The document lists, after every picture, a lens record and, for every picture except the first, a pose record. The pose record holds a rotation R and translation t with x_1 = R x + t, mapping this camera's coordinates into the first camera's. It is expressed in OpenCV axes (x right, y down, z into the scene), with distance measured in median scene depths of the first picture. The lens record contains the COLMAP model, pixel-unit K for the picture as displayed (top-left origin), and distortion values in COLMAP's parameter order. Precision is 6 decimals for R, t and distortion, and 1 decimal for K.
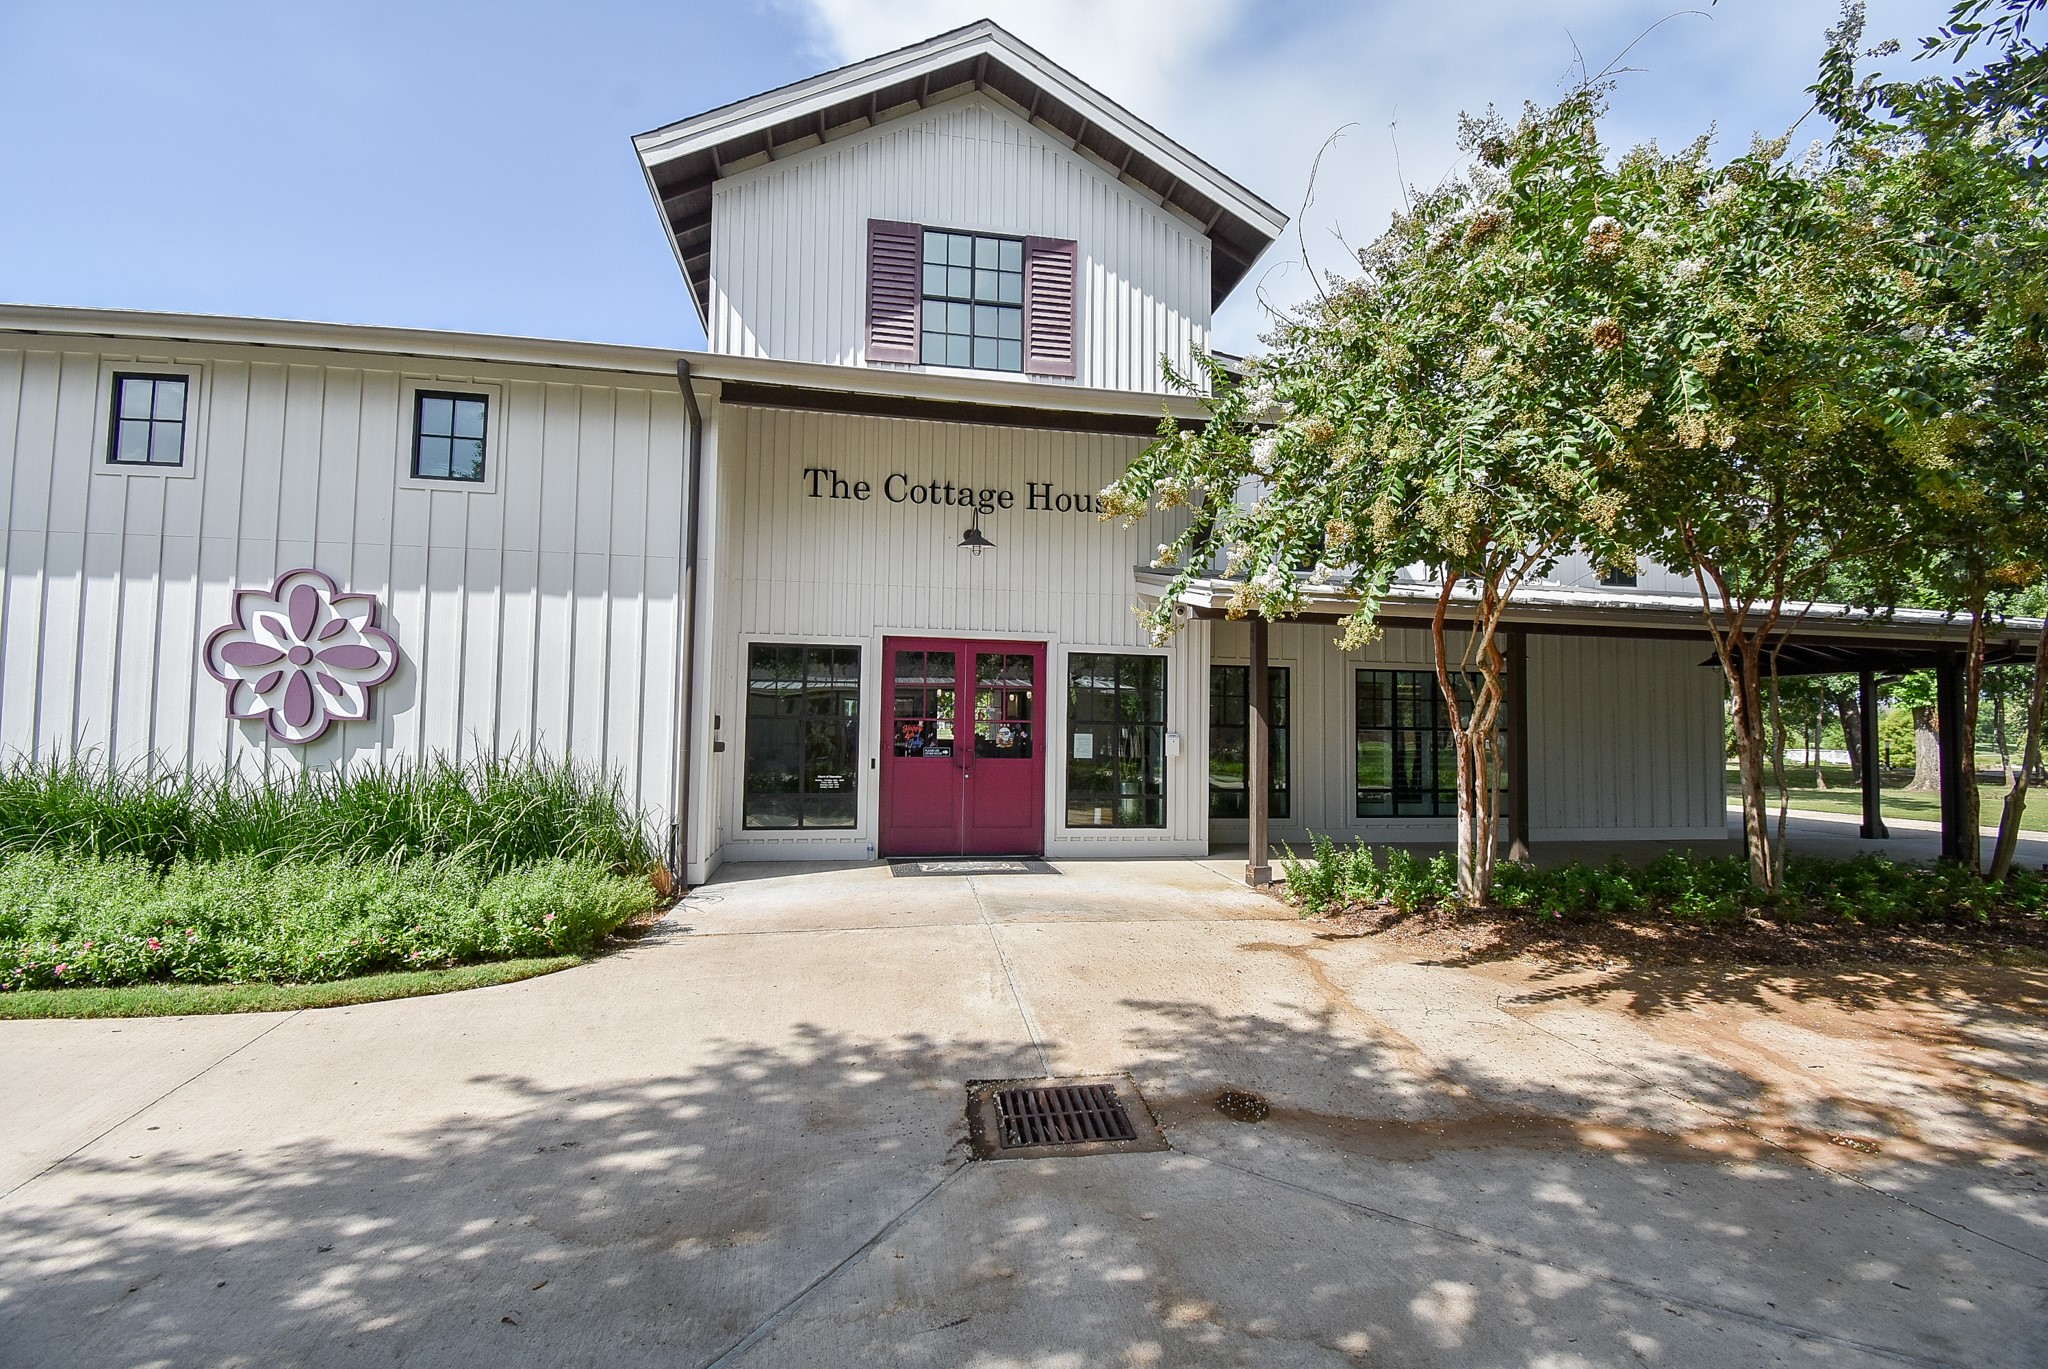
lens RADIAL K [[877.1, 0, 1020.3], [0, 877.1, 690.5], [0, 0, 1]] dist [-0.015250, -0.000564]
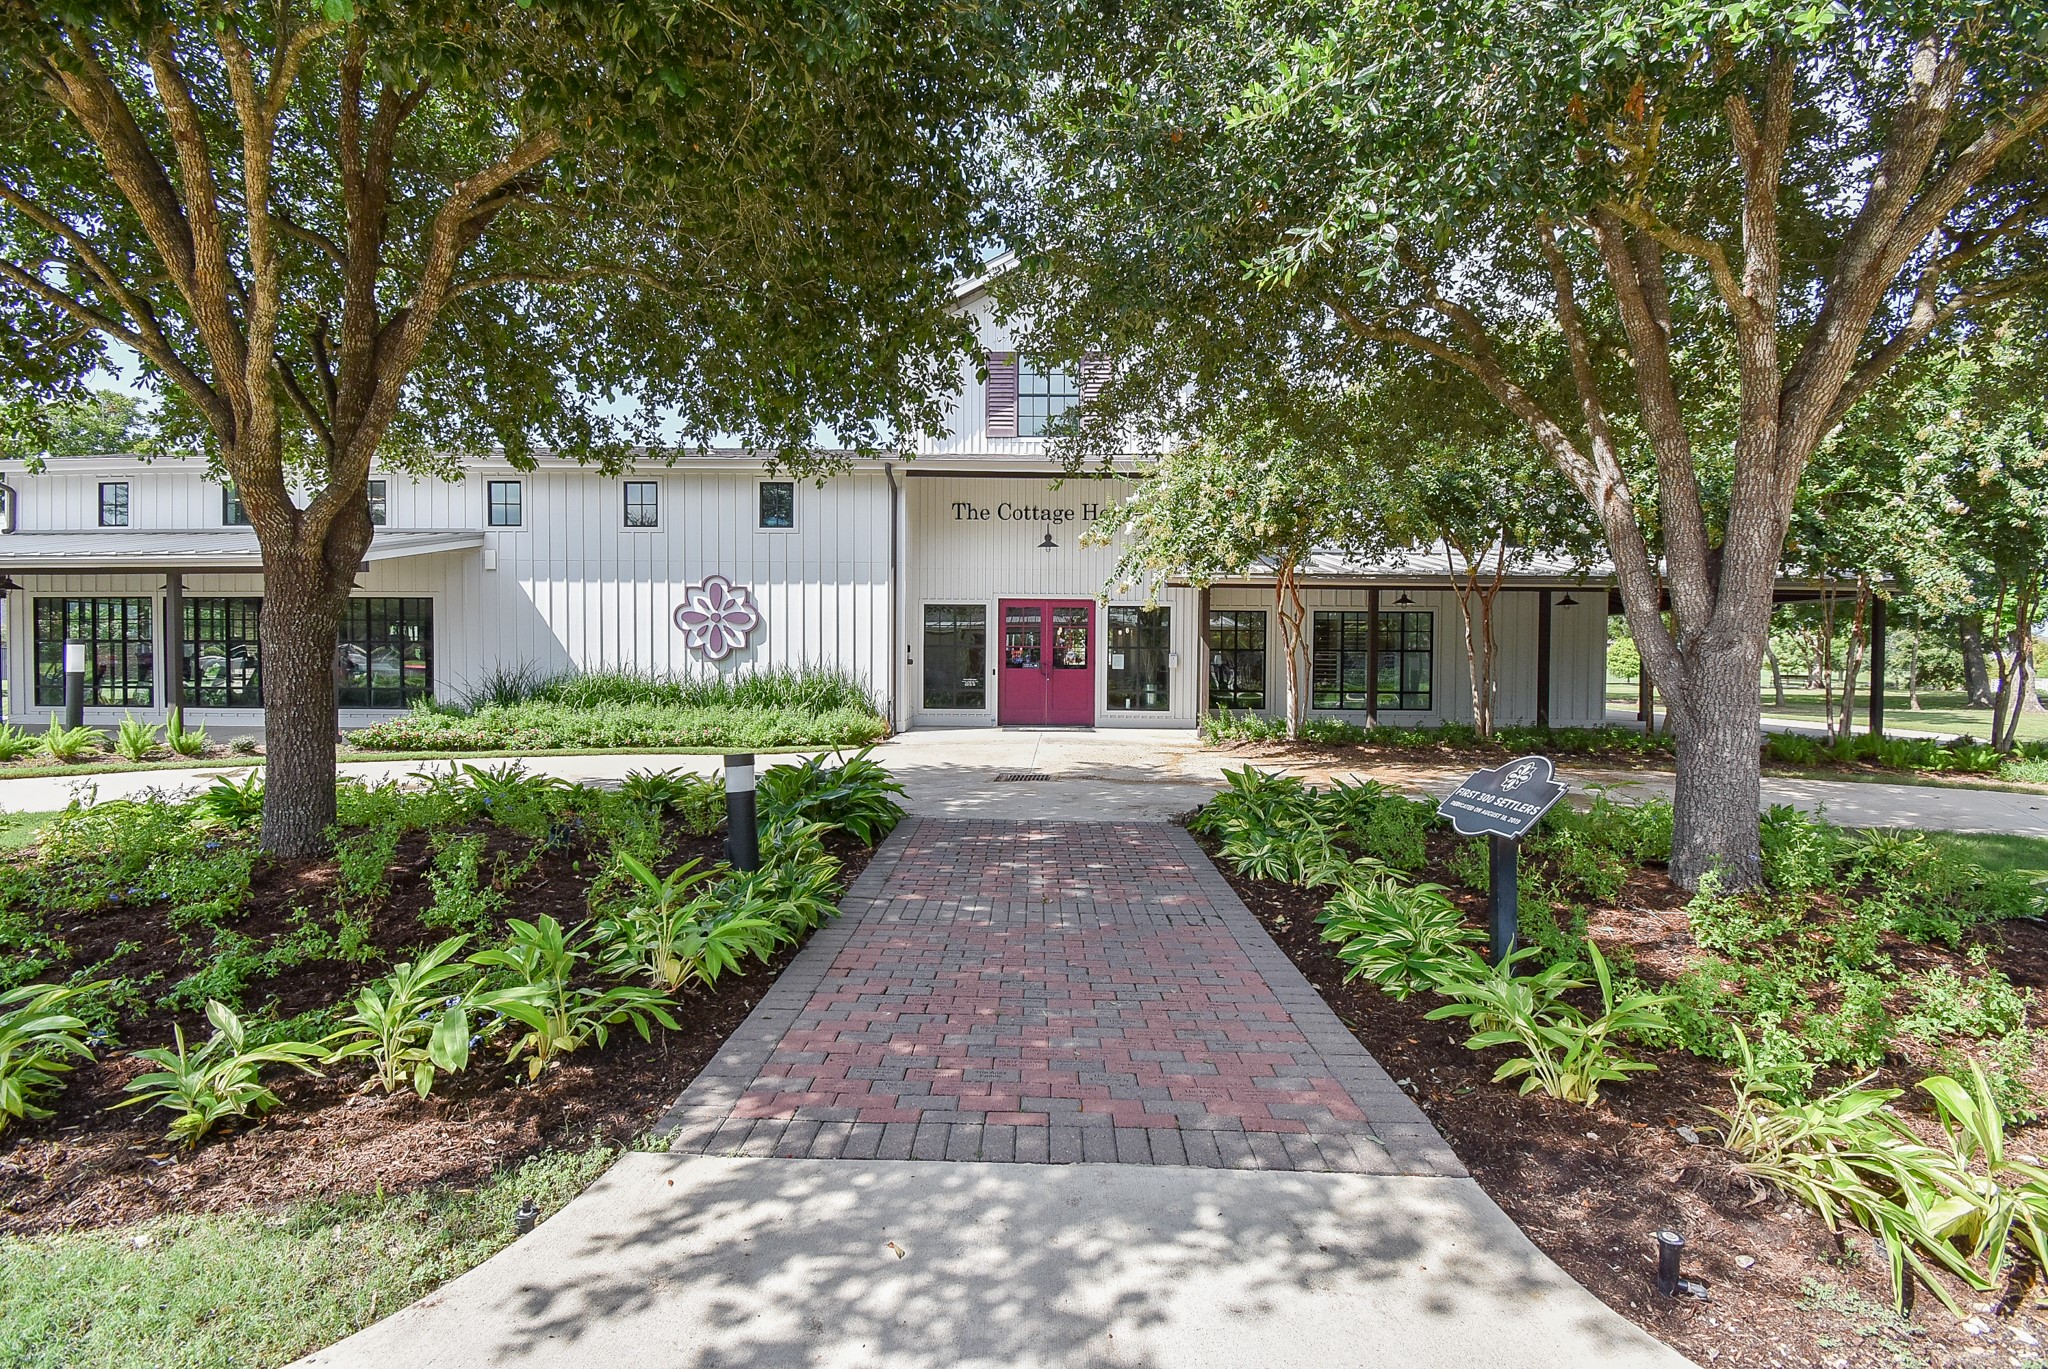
lens RADIAL K [[877.1, 0, 1028.7], [0, 877.1, 682.3], [0, 0, 1]] dist [-0.015250, -0.000564]
pose [[0.982461, -0.002947, -0.186445, 0.268438], [0.015022, 0.997876, 0.063384, -0.006590], [0.185863, -0.065073, 0.980419, -0.838048]]
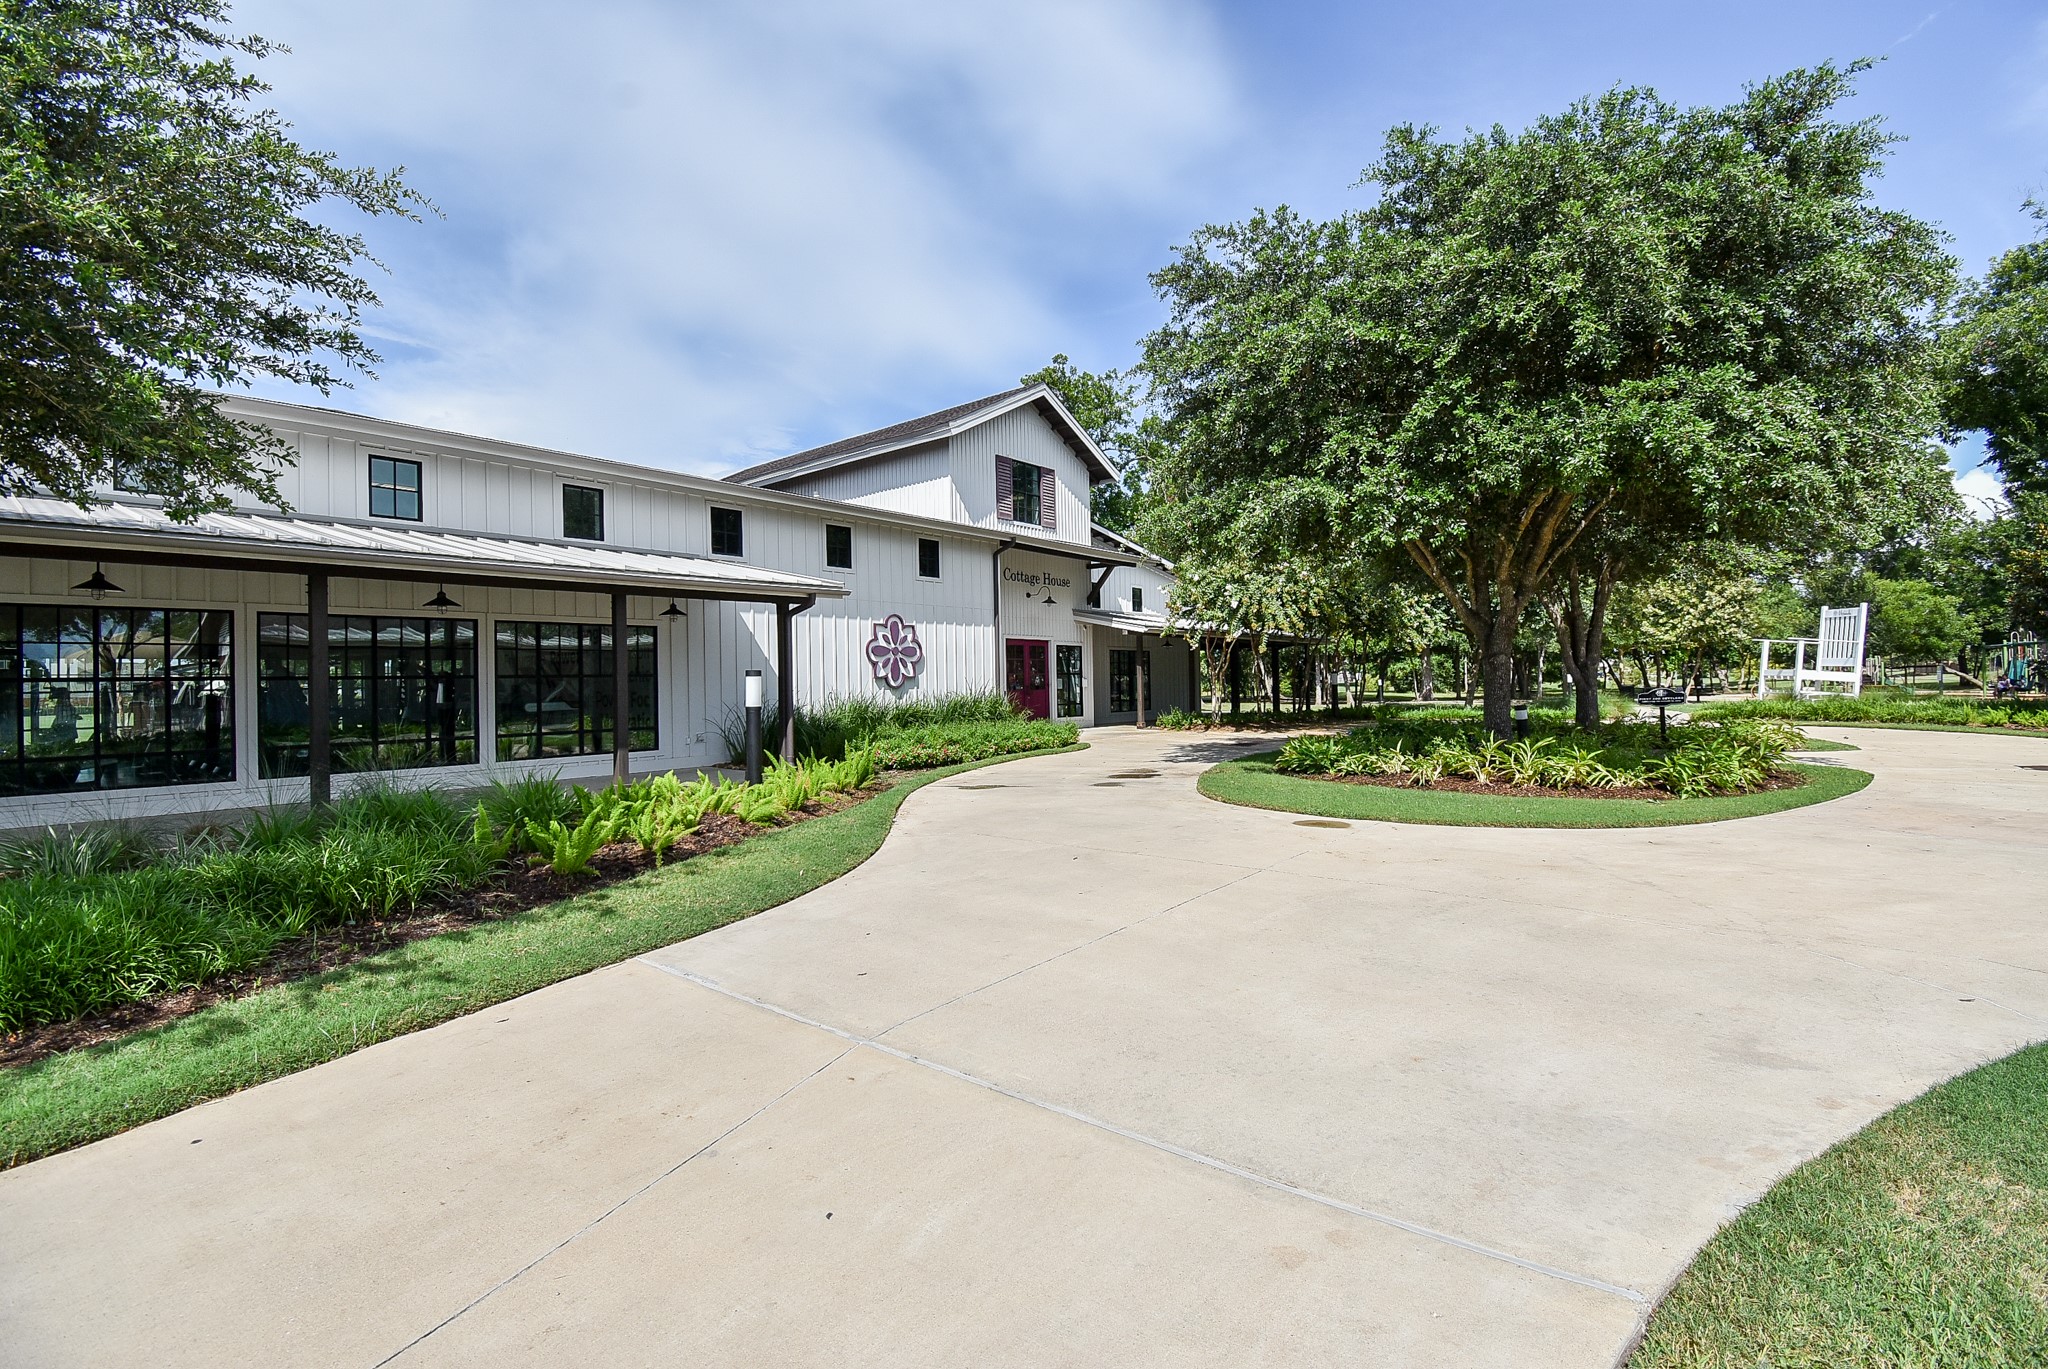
lens RADIAL K [[877.1, 0, 1022.5], [0, 877.1, 681.5], [0, 0, 1]] dist [-0.015250, -0.000564]
pose [[0.785725, -0.022820, 0.618155, -1.873459], [-0.001714, 0.999235, 0.039067, -0.047506], [-0.618573, -0.031756, 0.785085, -1.029550]]
